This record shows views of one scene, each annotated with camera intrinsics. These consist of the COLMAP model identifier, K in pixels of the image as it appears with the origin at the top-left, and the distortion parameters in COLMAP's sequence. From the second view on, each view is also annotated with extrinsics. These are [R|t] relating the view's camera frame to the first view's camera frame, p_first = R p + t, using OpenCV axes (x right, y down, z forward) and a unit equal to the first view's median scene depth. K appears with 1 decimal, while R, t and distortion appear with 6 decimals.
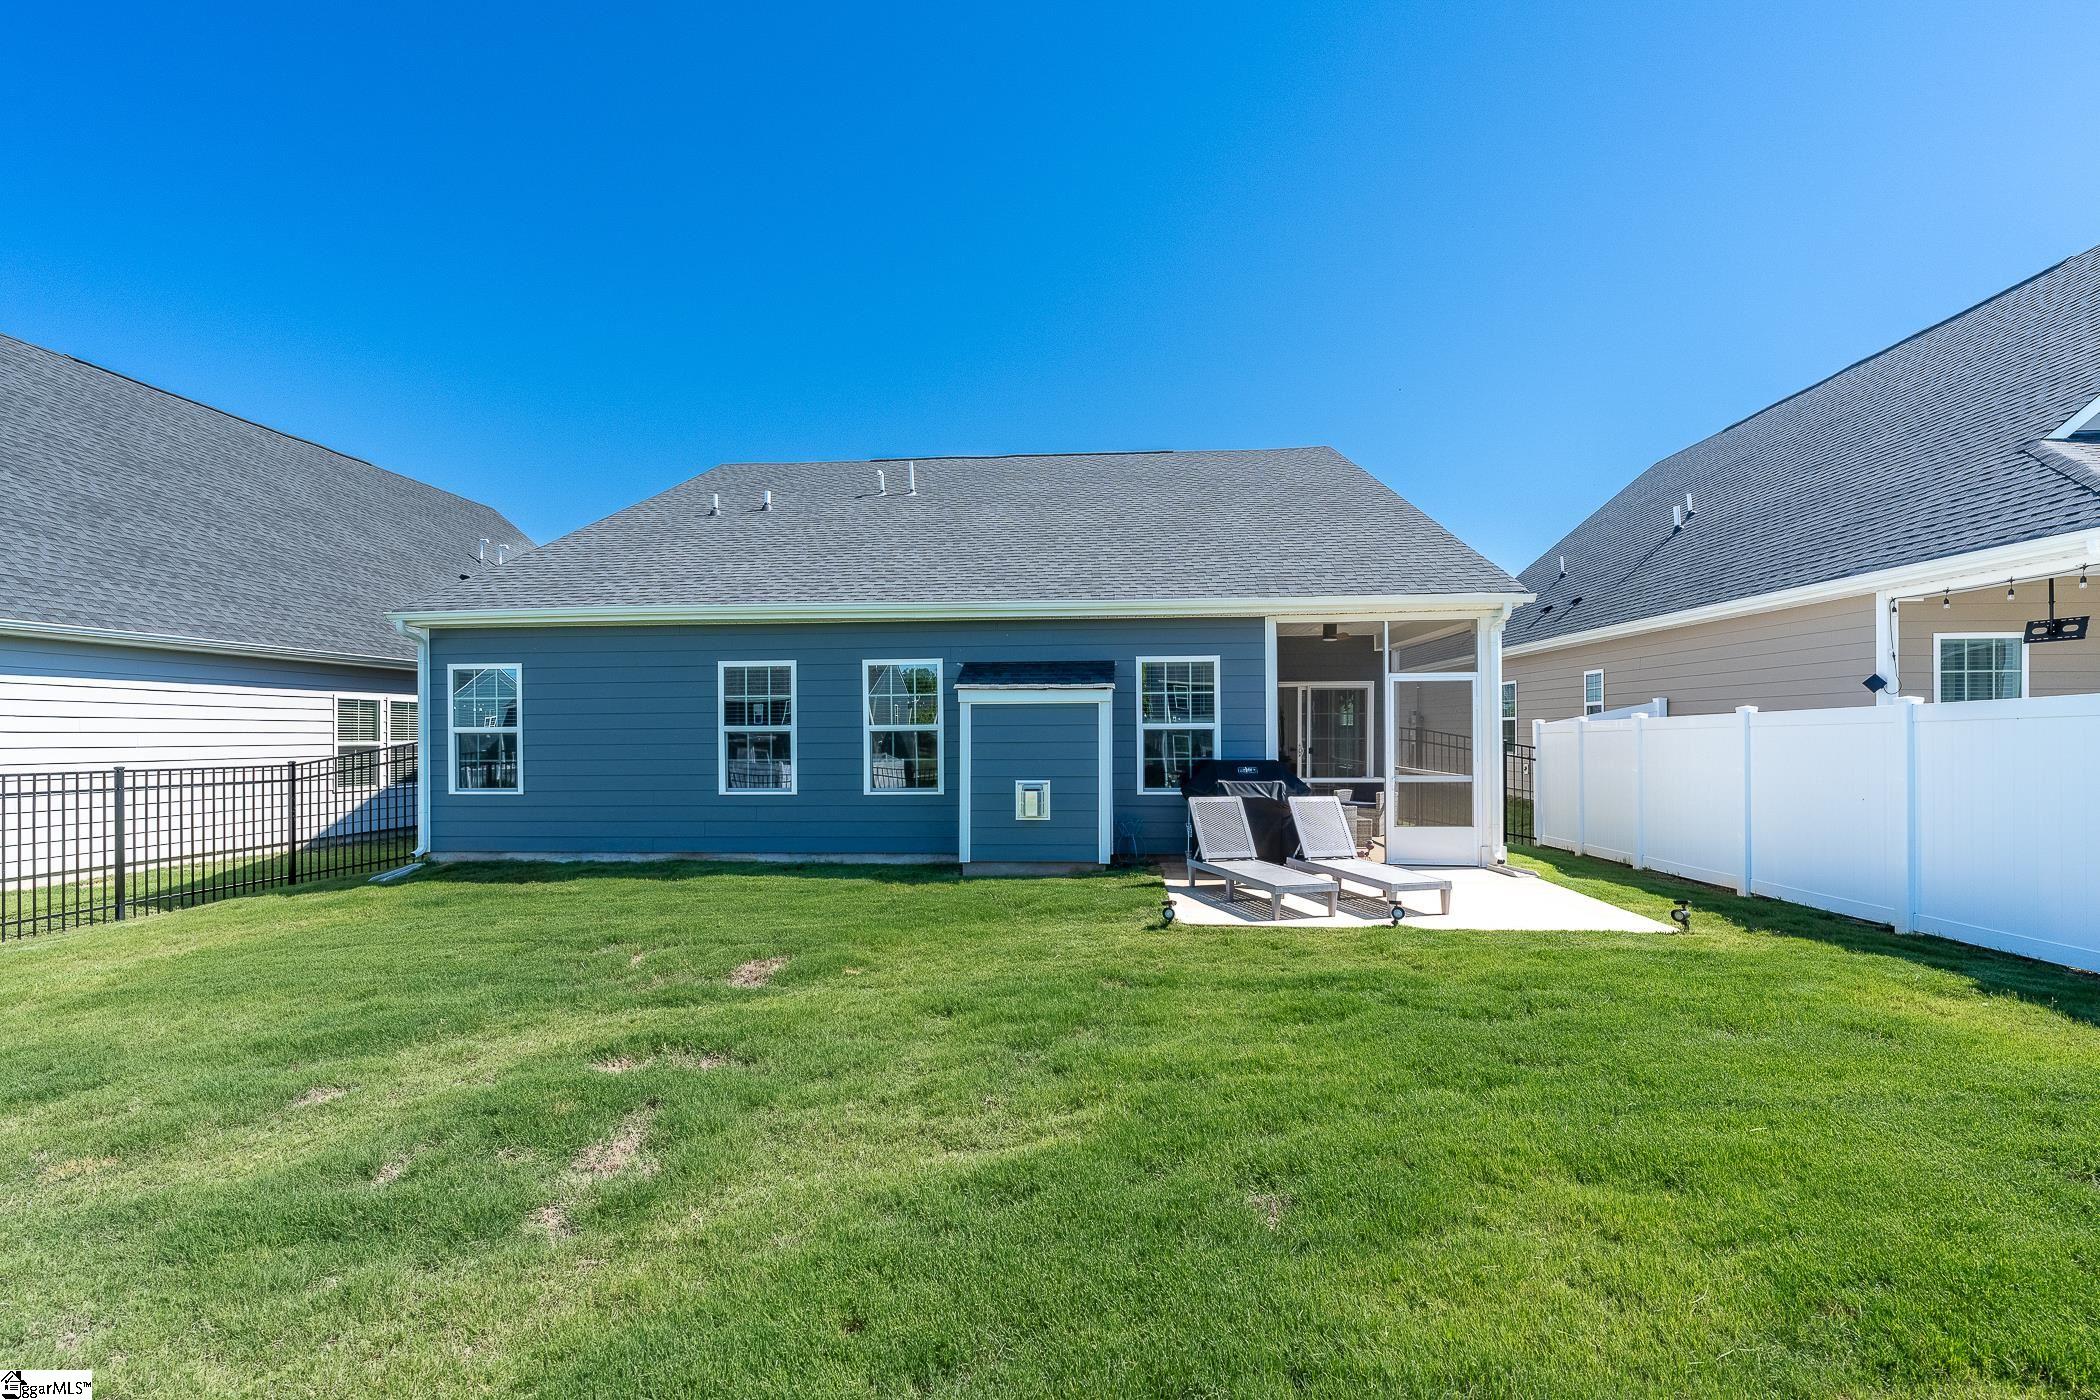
lens RADIAL K [[906.6, 0, 1038.5], [0, 906.6, 740.2], [0, 0, 1]] dist [0.010970, -0.000129]
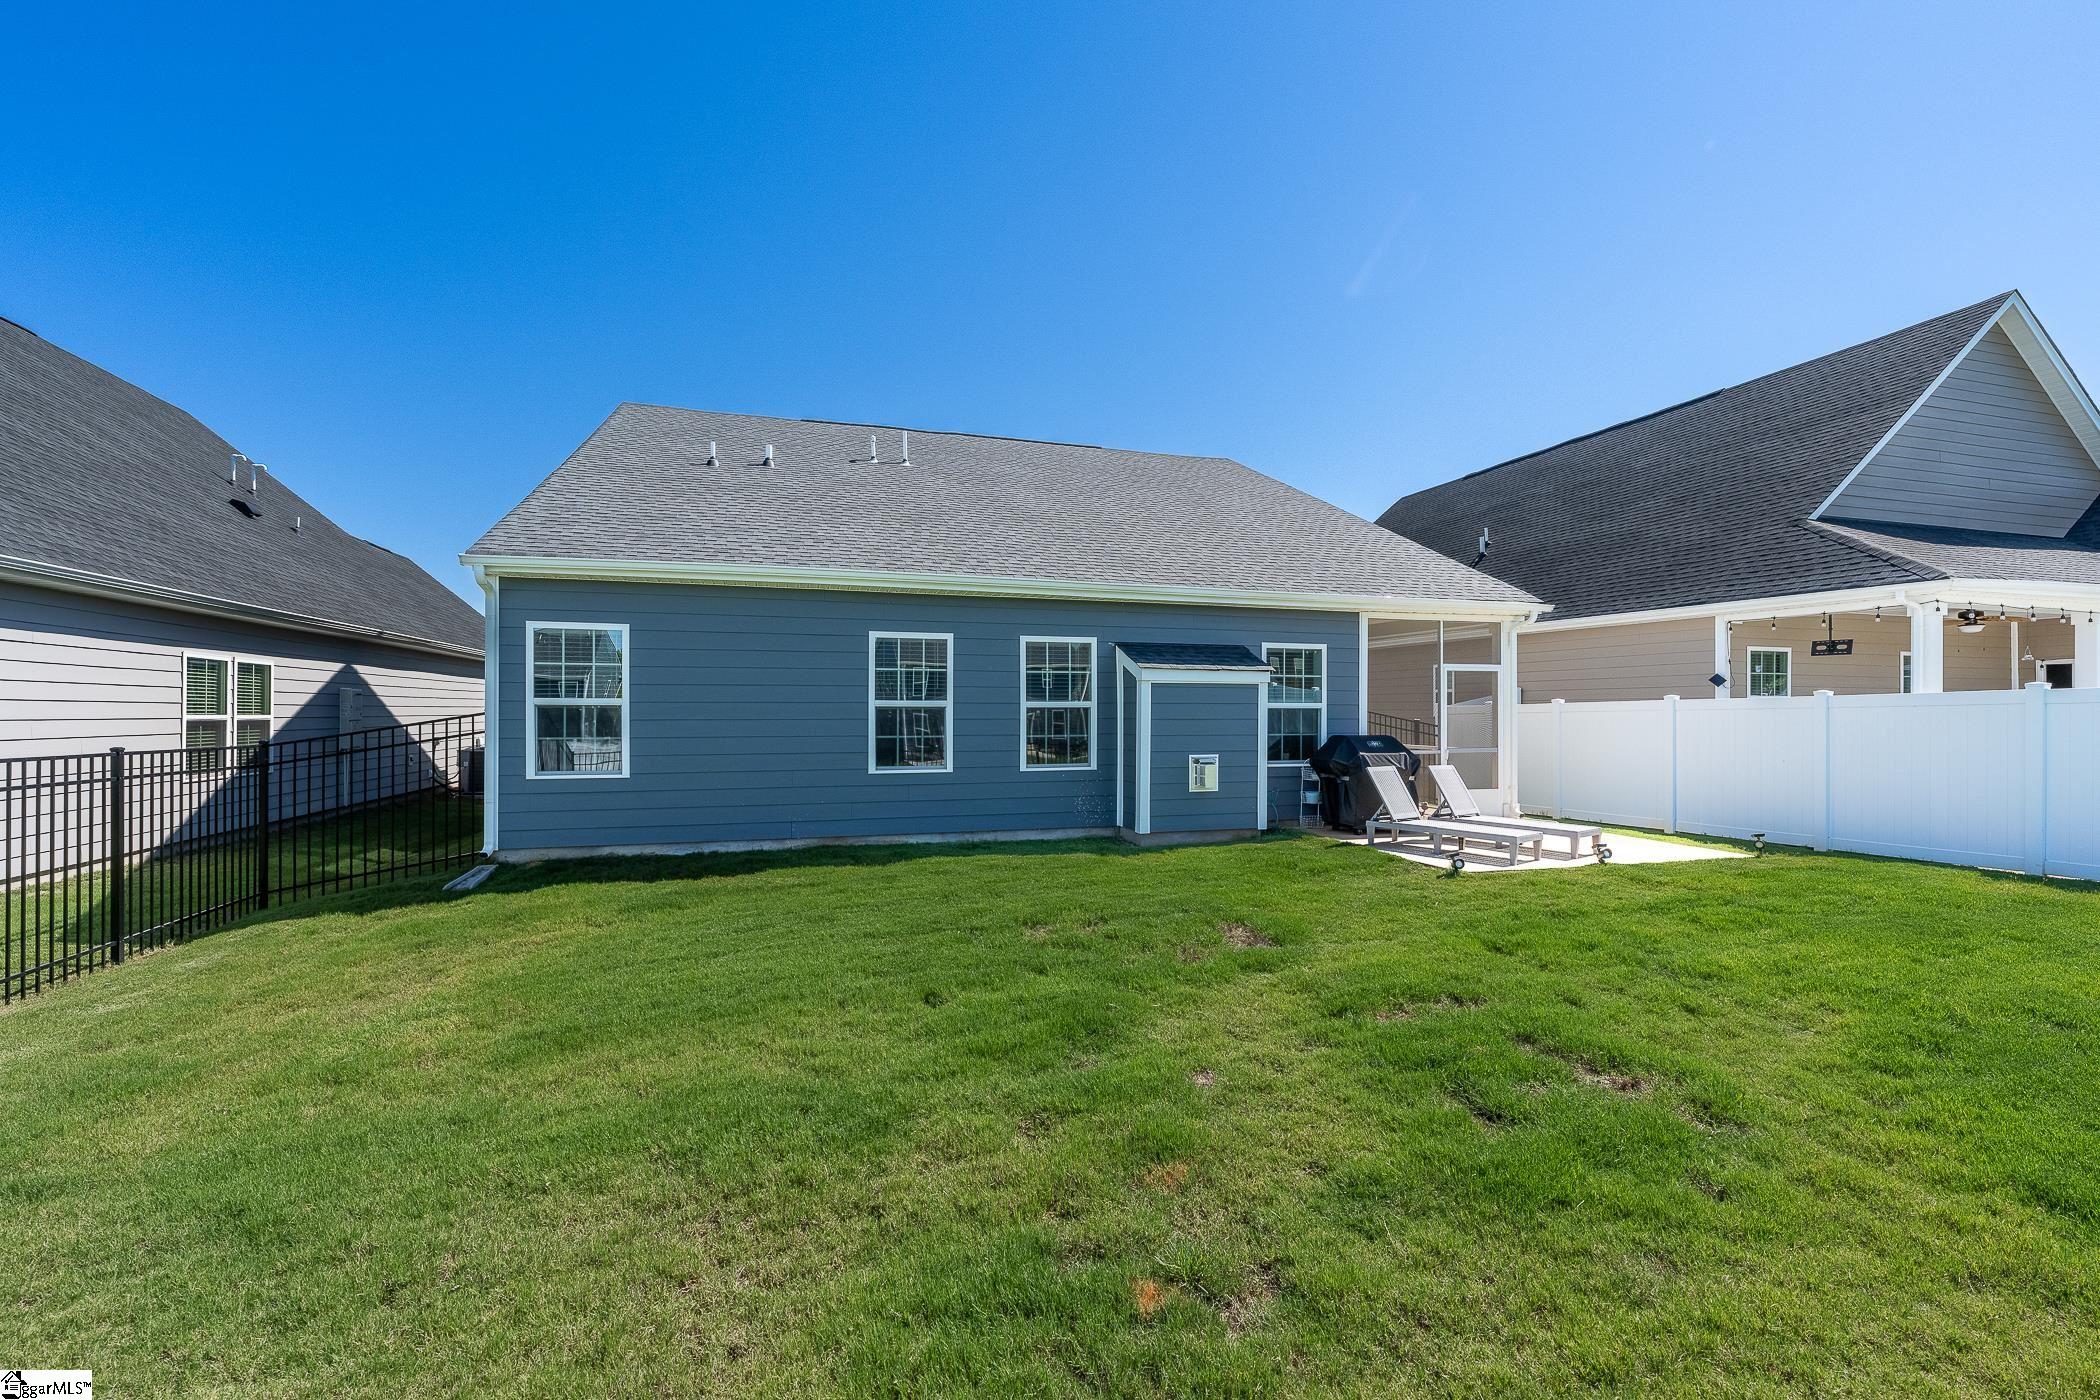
lens RADIAL K [[906.6, 0, 1054.7], [0, 906.6, 699.9], [0, 0, 1]] dist [0.010970, -0.000129]
pose [[0.930111, 0.011714, 0.367093, -0.522032], [-0.004342, 0.999772, -0.020902, 0.002611], [-0.367254, 0.017847, 0.929949, 0.059619]]
